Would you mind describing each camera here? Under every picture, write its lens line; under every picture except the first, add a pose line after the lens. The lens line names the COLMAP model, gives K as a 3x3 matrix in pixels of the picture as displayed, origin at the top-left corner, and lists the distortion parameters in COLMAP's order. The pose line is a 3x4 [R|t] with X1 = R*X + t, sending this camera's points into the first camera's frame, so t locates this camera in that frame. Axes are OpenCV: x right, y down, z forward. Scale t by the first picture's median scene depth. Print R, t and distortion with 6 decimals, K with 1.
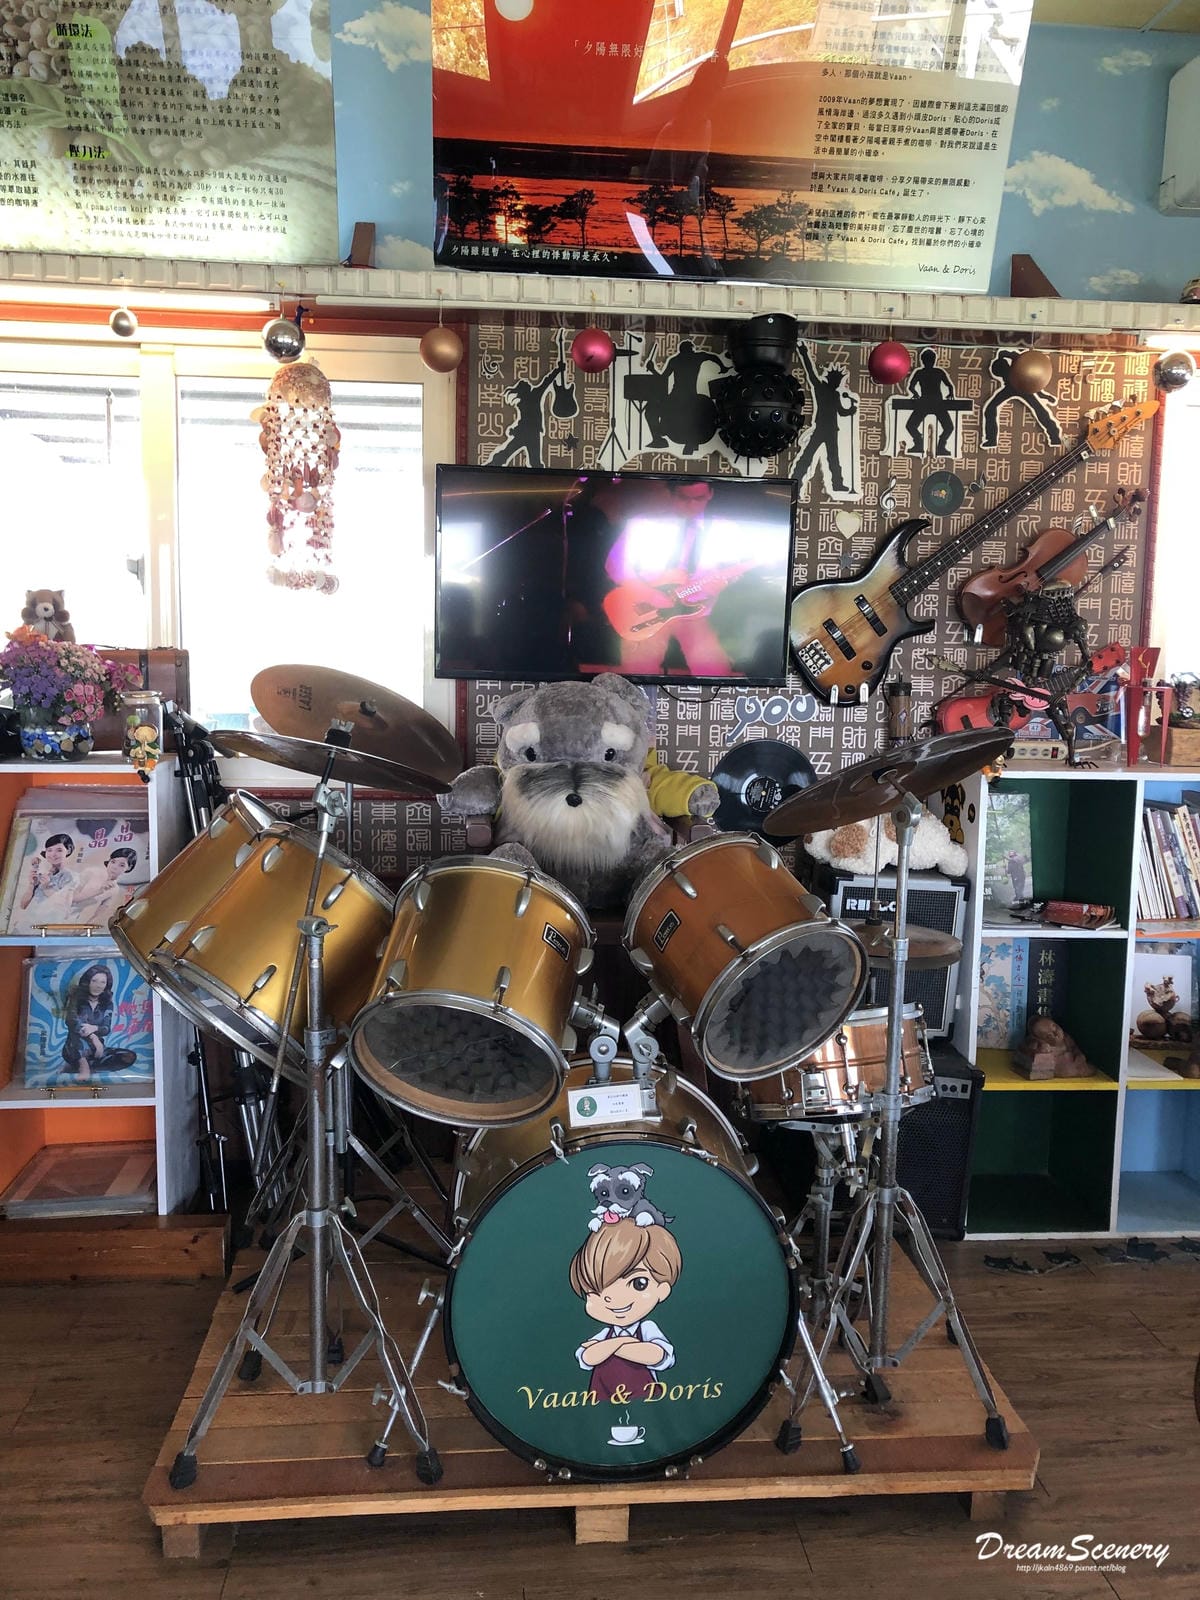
lens RADIAL K [[1327.8, 0, 607.8], [0, 1327.8, 792.9], [0, 0, 1]] dist [0.011219, 0.004137]
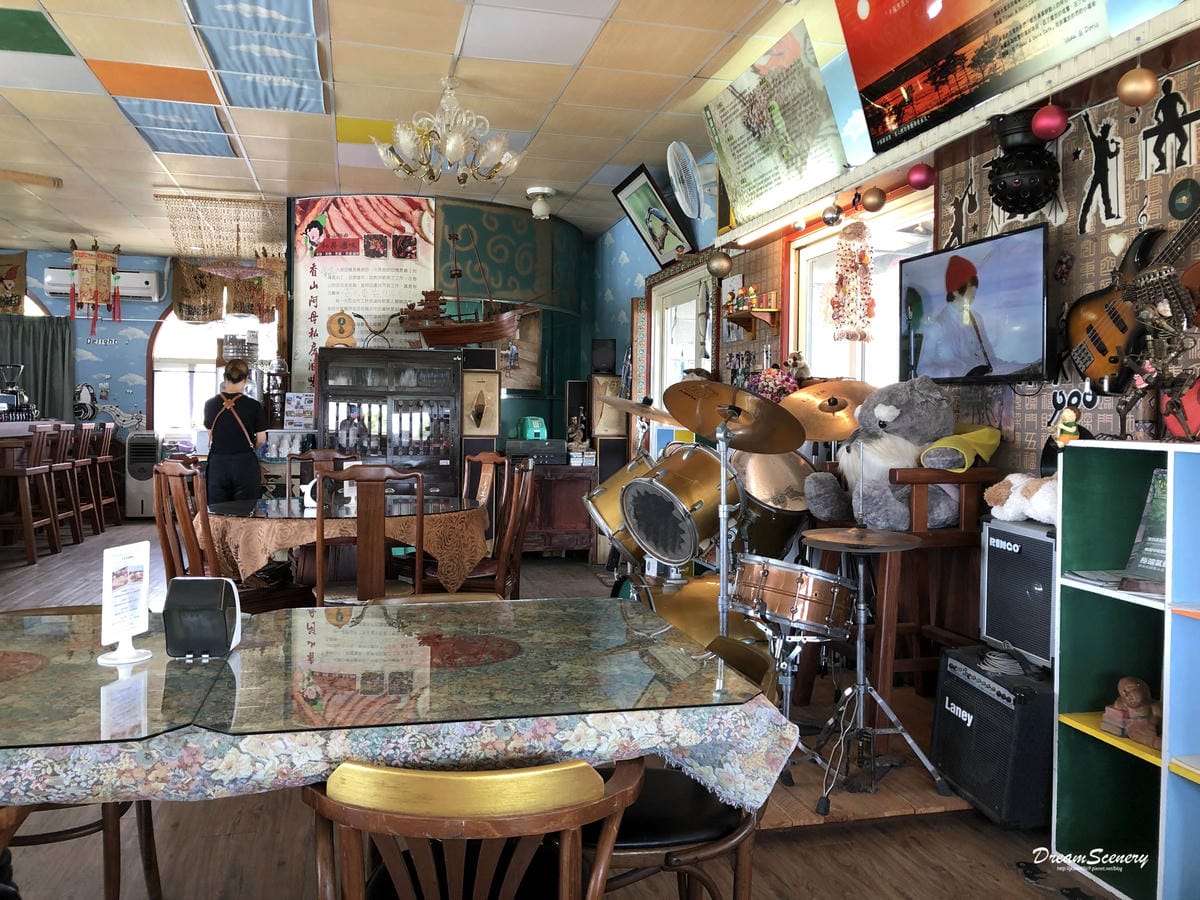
lens RADIAL K [[995.8, 0, 620.2], [0, 995.8, 435.9], [0, 0, 1]] dist [0.011219, 0.004137]
pose [[0.145522, 0.000689, -0.989355, 1.044060], [-0.116881, 0.993009, -0.016500, 0.038016], [0.982427, 0.118037, 0.144585, 0.465964]]
